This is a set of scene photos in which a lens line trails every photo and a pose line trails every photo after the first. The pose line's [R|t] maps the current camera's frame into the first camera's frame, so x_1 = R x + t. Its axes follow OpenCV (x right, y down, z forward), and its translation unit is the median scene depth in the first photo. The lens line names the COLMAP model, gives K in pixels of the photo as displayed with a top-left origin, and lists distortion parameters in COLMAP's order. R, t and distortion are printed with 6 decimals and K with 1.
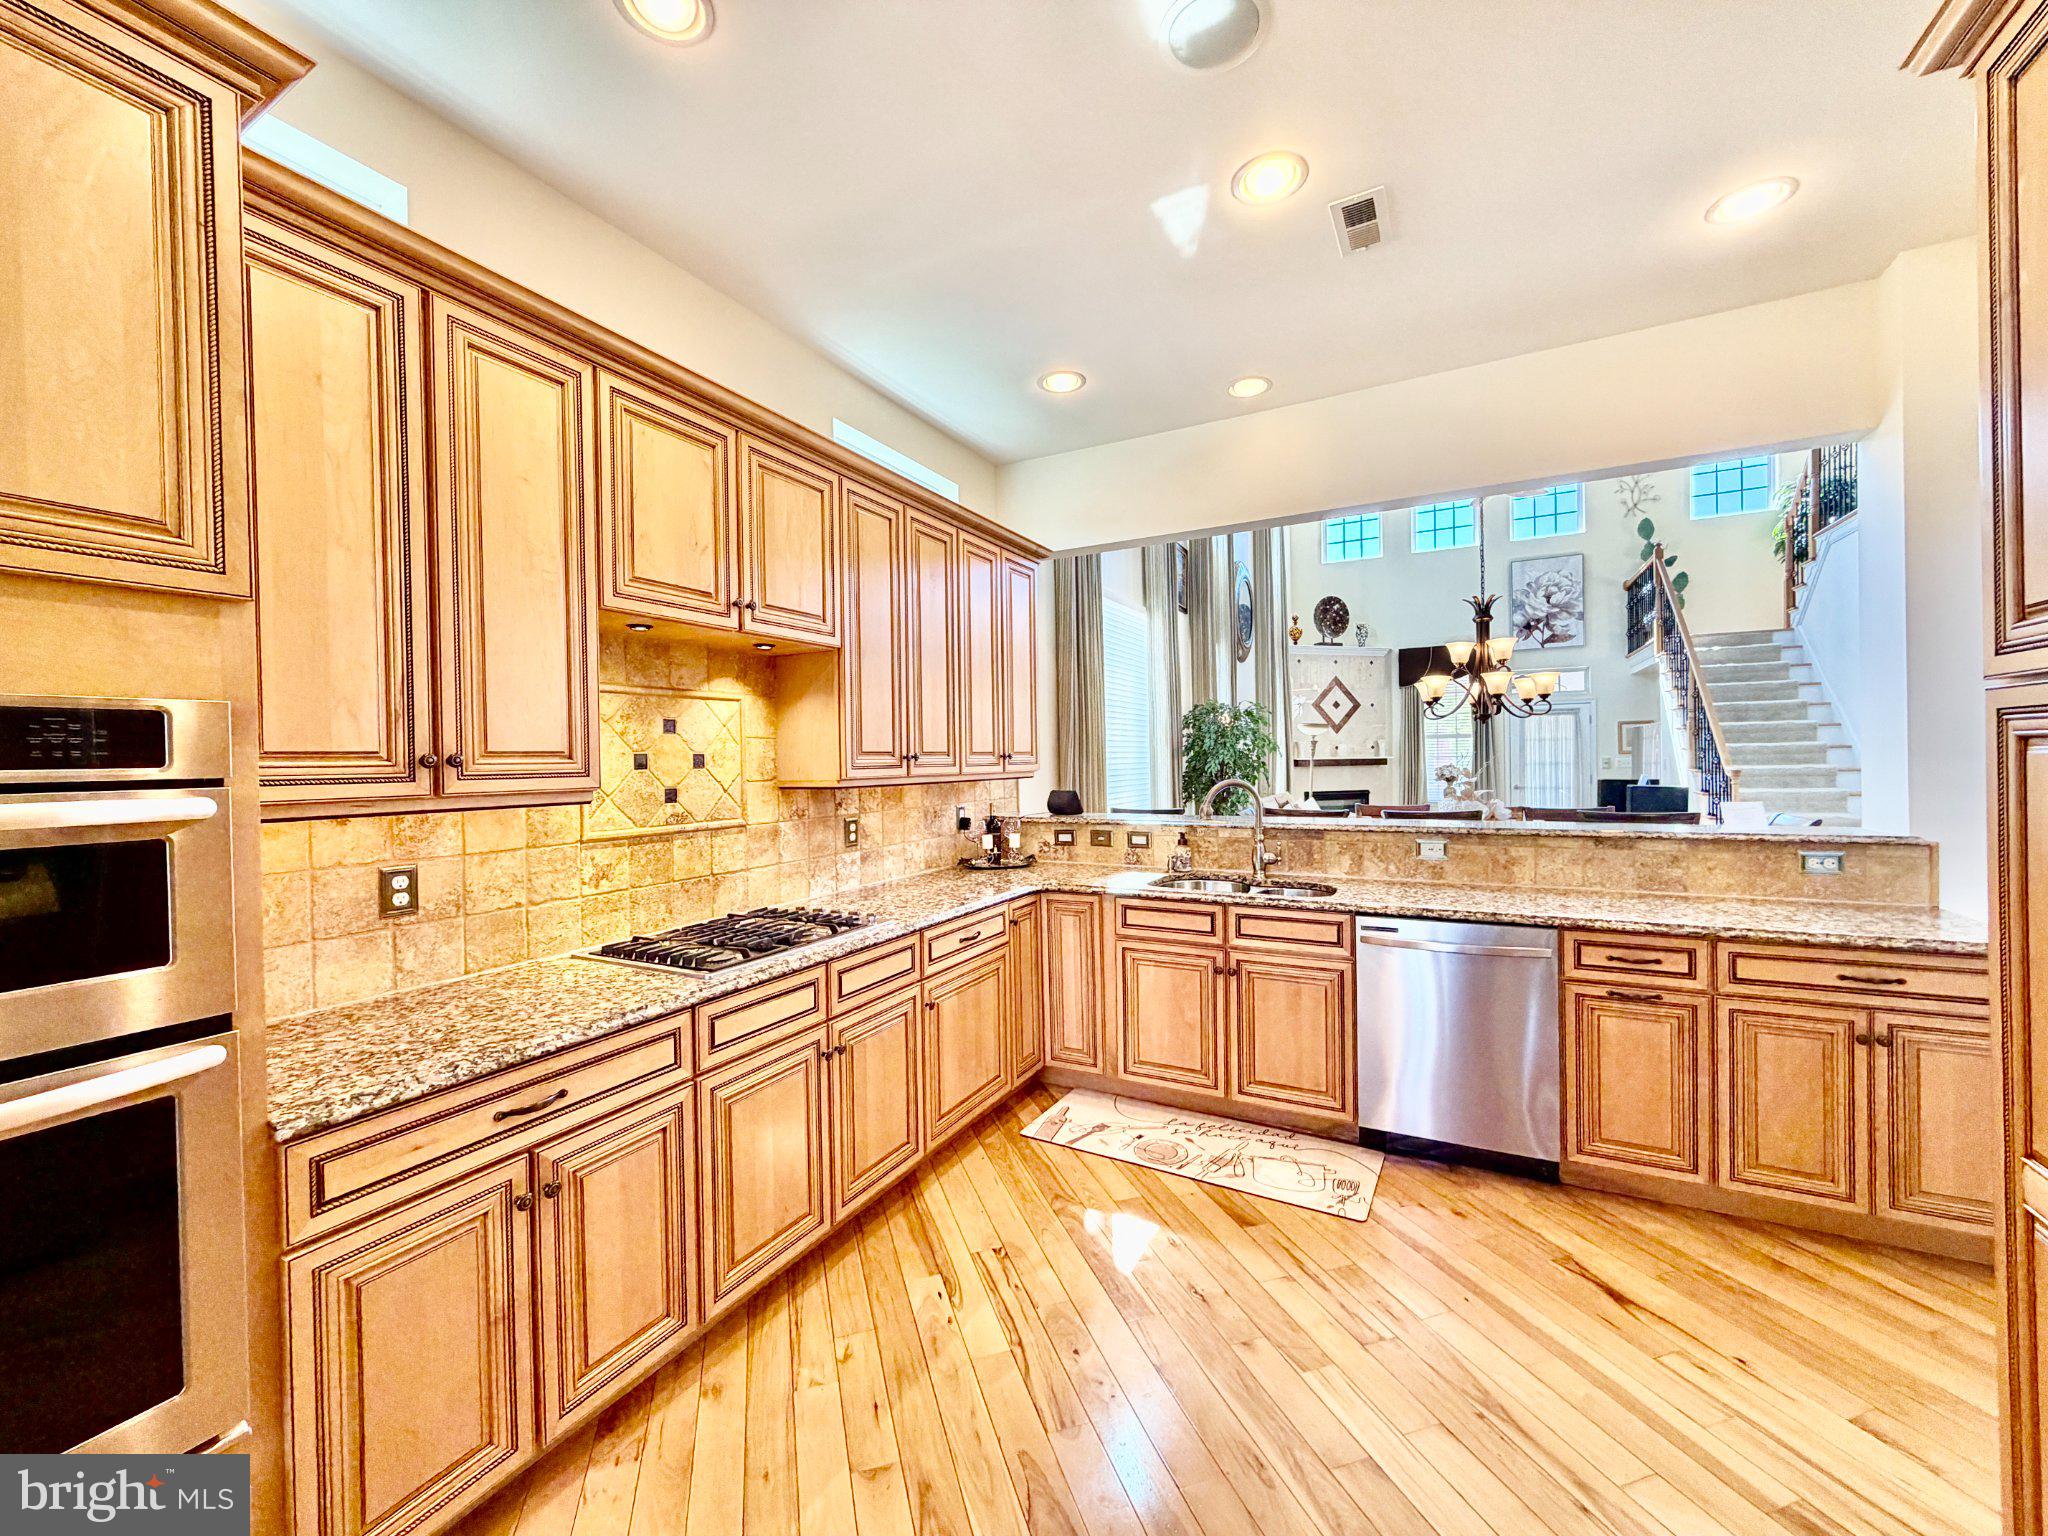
lens RADIAL K [[813.9, 0, 1021.1], [0, 813.9, 766.9], [0, 0, 1]] dist [0.000179, 0.000165]
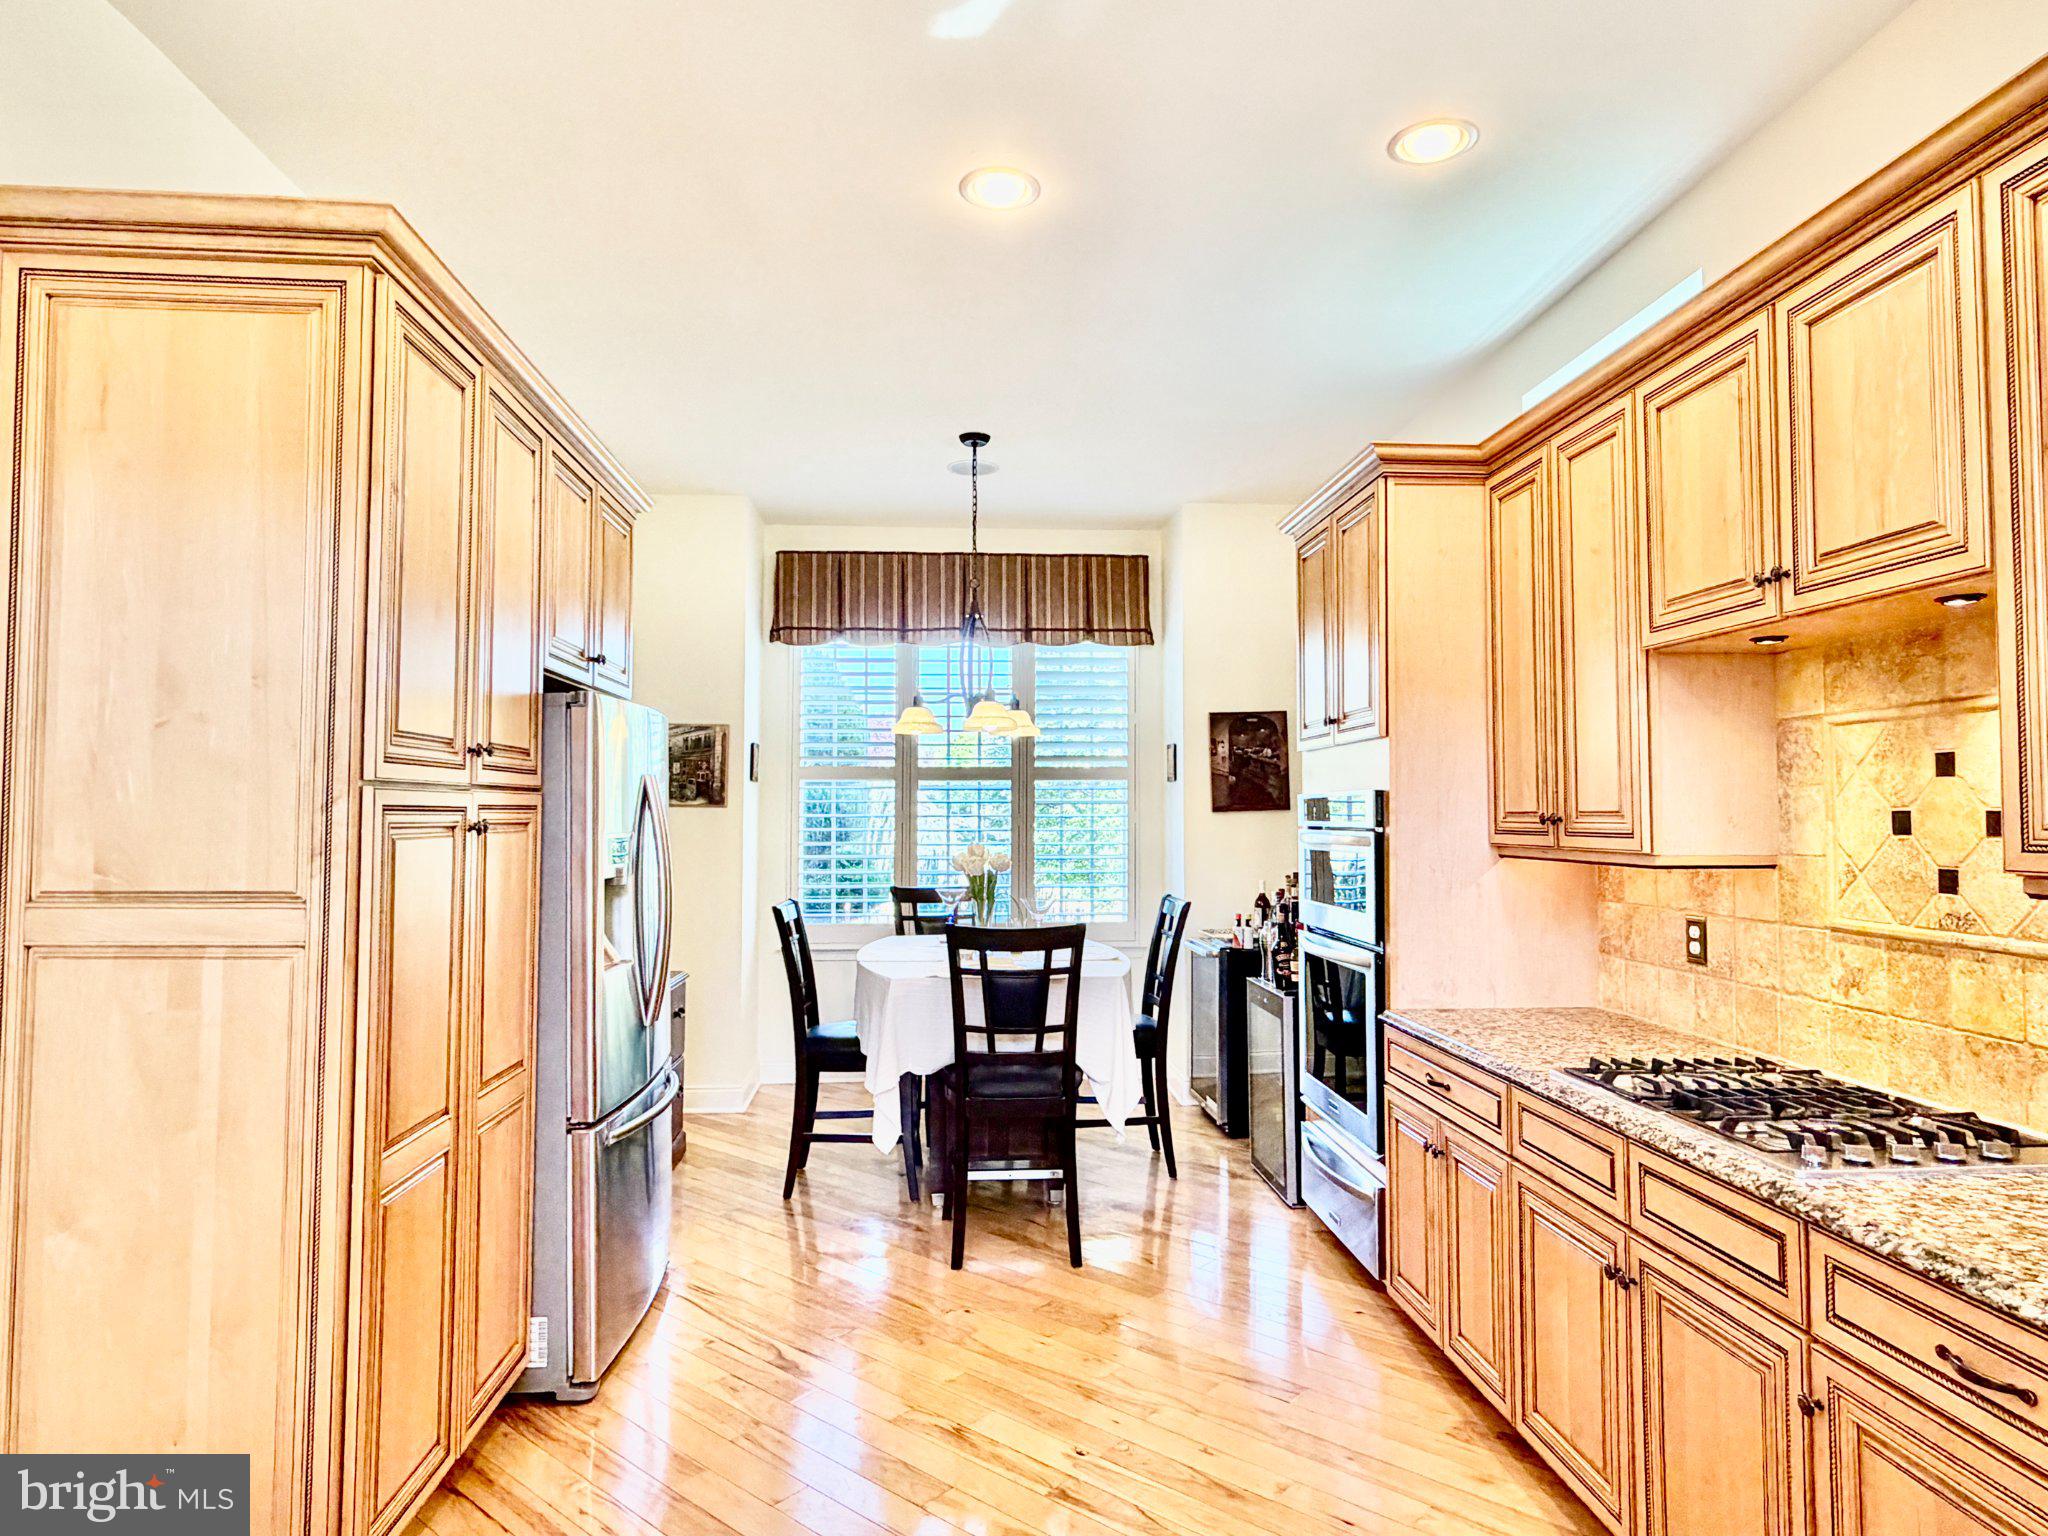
lens RADIAL K [[1215.6, 0, 1015.2], [0, 1215.6, 773.3], [0, 0, 1]] dist [0.002451, -0.004215]
pose [[-0.851778, 0.001789, -0.523900, 0.470075], [0.012181, 0.999791, -0.016390, -0.028556], [0.523762, -0.020343, -0.851622, 1.077081]]
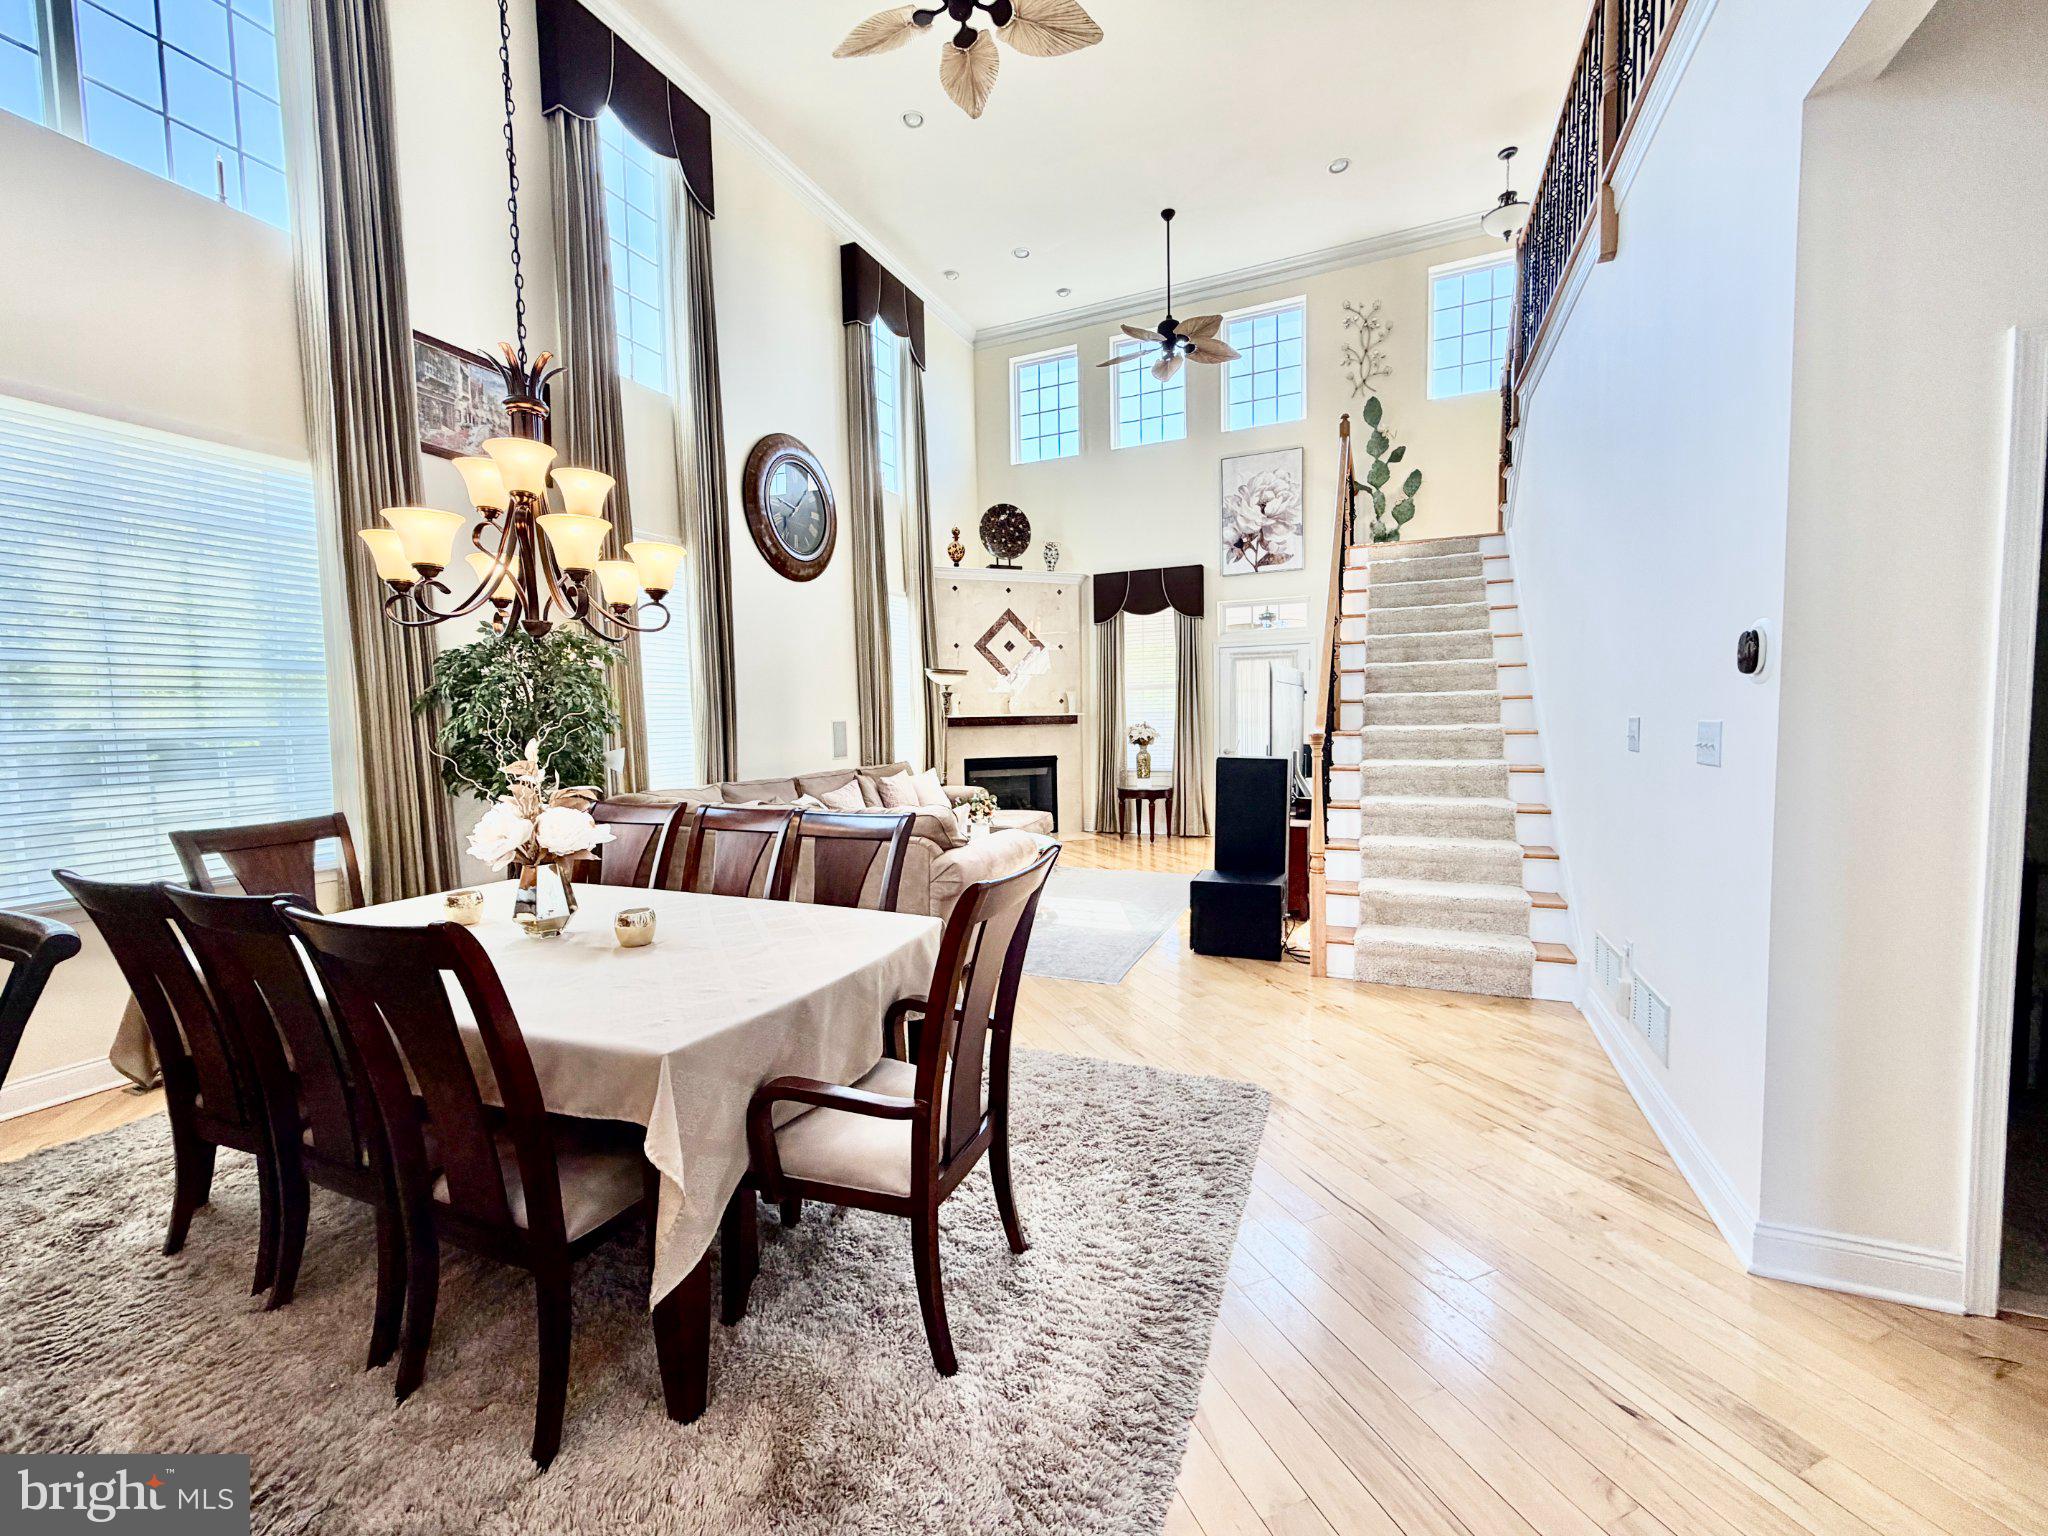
lens RADIAL K [[813.9, 0, 1020.9], [0, 813.9, 760.3], [0, 0, 1]] dist [0.000179, 0.000165]
pose [[0.997569, -0.006999, 0.069331, 1.187659], [0.003829, 0.998946, 0.045747, -0.011267], [-0.069578, -0.045371, 0.996544, 0.774860]]
